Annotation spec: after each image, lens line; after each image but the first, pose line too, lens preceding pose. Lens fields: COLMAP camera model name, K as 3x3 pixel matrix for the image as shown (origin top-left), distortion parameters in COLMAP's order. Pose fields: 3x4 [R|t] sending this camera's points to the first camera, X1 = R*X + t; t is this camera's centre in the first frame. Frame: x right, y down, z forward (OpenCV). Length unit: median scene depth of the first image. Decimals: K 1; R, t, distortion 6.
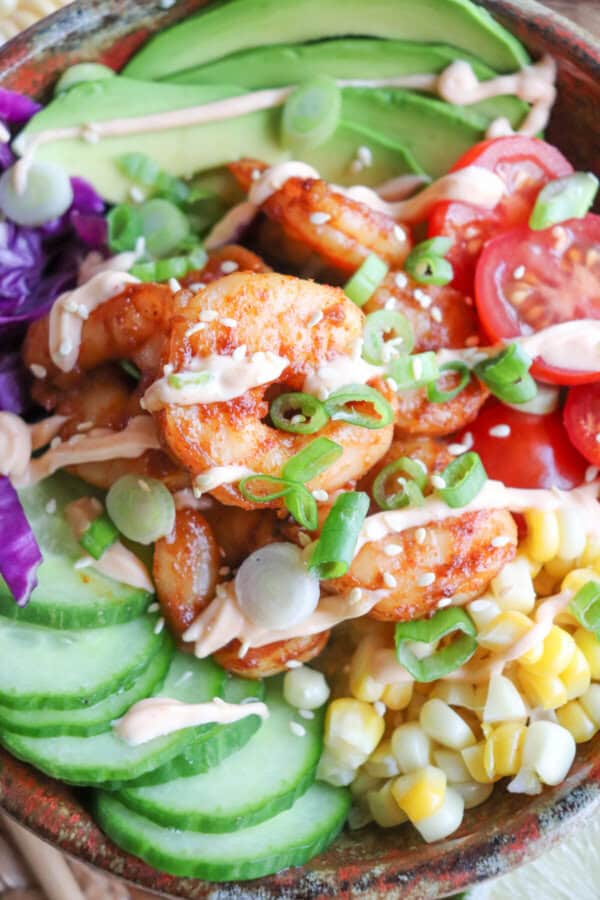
lens RADIAL K [[1431.6, 0, 300.0], [0, 1431.6, 450.0], [0, 0, 1]] dist [-0.004205, 0.124745]
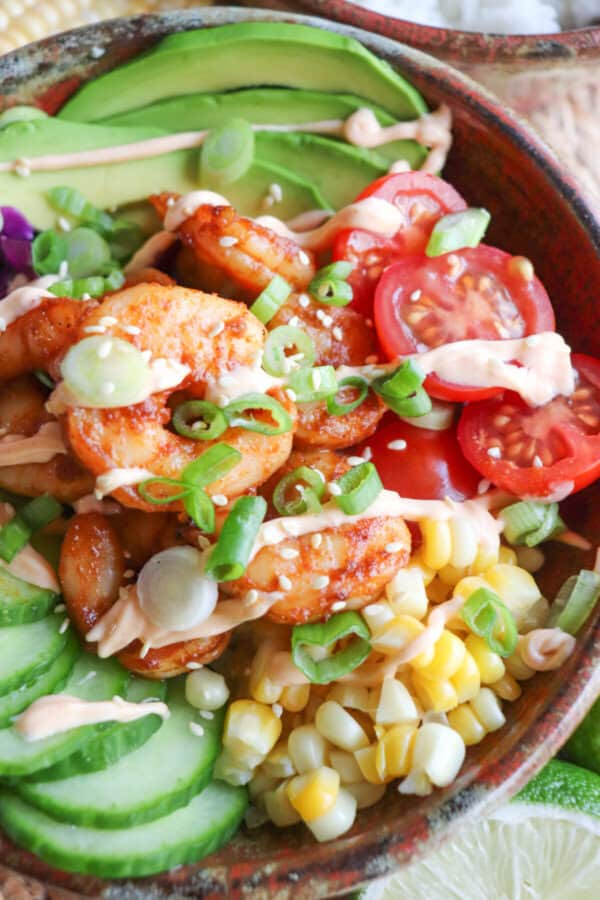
lens RADIAL K [[1215.6, 0, 277.0], [0, 1215.6, 398.9], [0, 0, 1]] dist [-0.101784, 0.146200]
pose [[0.999839, 0.014642, 0.010356, 0.044116], [-0.013686, 0.996115, -0.086996, 0.033669], [-0.011590, 0.086840, 0.996155, 0.116623]]
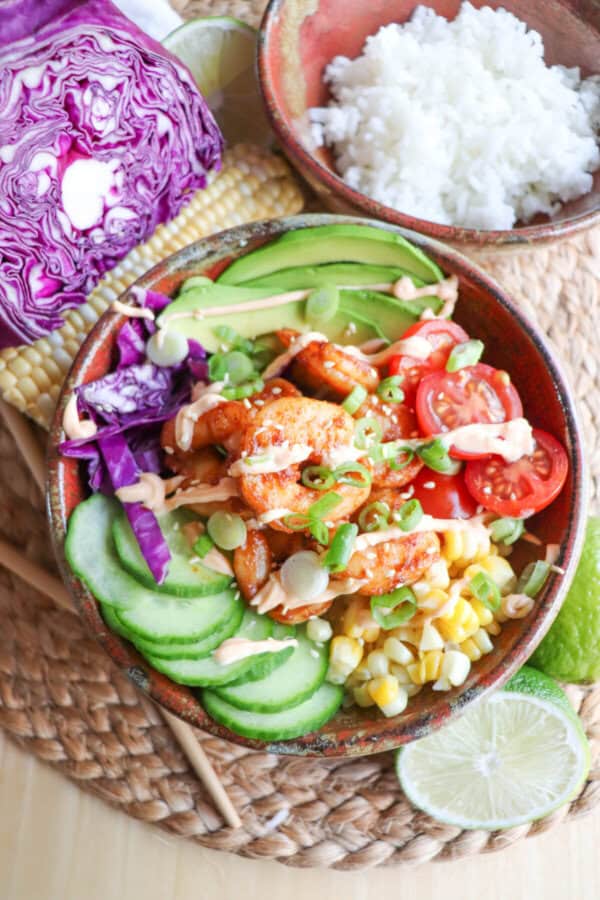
lens RADIAL K [[745.5, 0, 292.9], [0, 745.5, 456.1], [0, 0, 1]] dist [-0.176430, 0.111046]
pose [[0.999961, 0.006989, -0.005352, -0.025948], [-0.007013, 0.999965, -0.004602, -0.046233], [0.005320, 0.004640, 0.999975, 0.087151]]
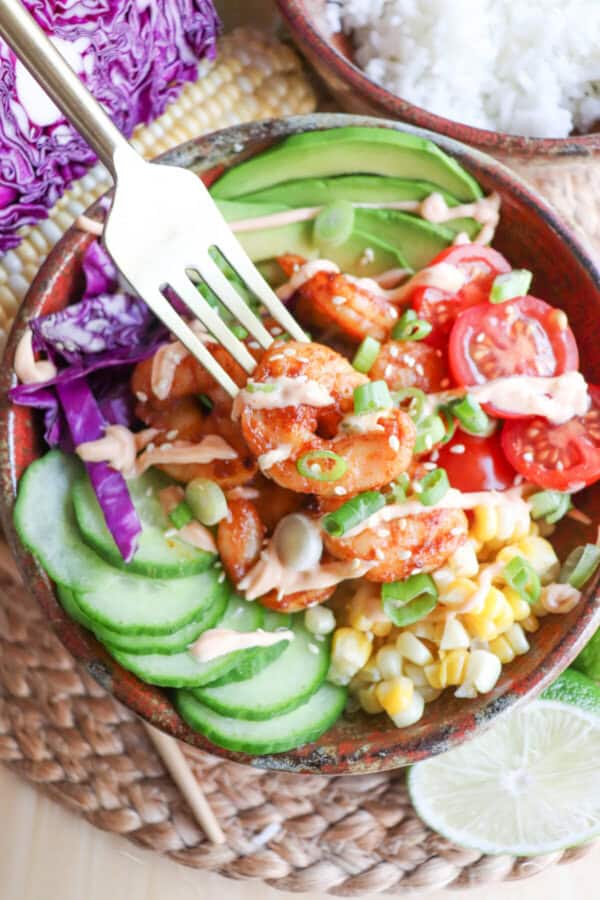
lens RADIAL K [[825.1, 0, 296.4], [0, 825.1, 452.6], [0, 0, 1]] dist [-0.154031, 0.118899]
pose [[0.999497, 0.030253, -0.009484, -0.017629], [-0.029667, 0.997946, 0.056769, -0.054683], [0.011182, -0.056459, 0.998342, 0.172130]]
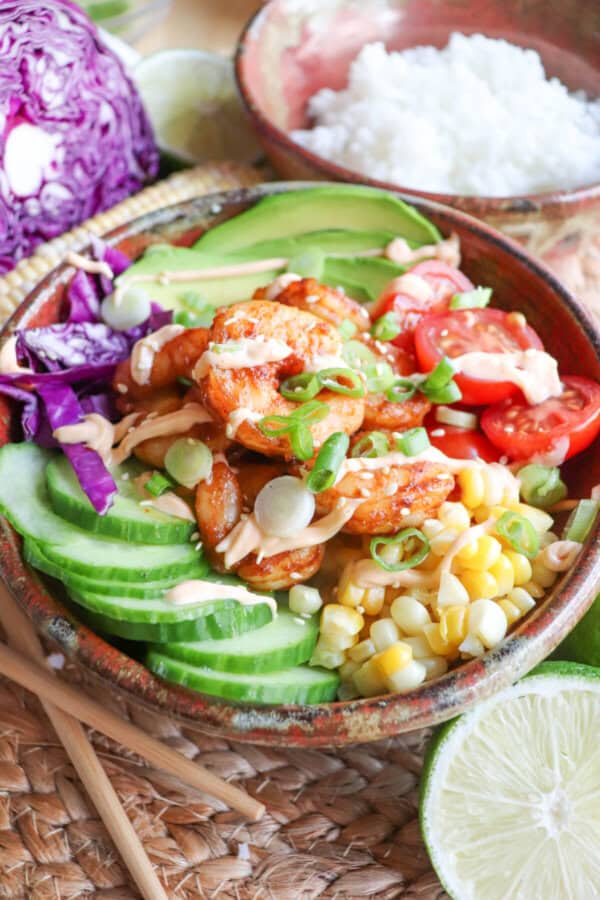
lens RADIAL K [[985.4, 0, 285.8], [0, 985.4, 438.7], [0, 0, 1]] dist [-0.099562, 0.035376]
pose [[0.999976, -0.003003, -0.006267, -0.008449], [0.000399, 0.925121, -0.379673, 0.391165], [0.006937, 0.379662, 0.925099, 0.086241]]
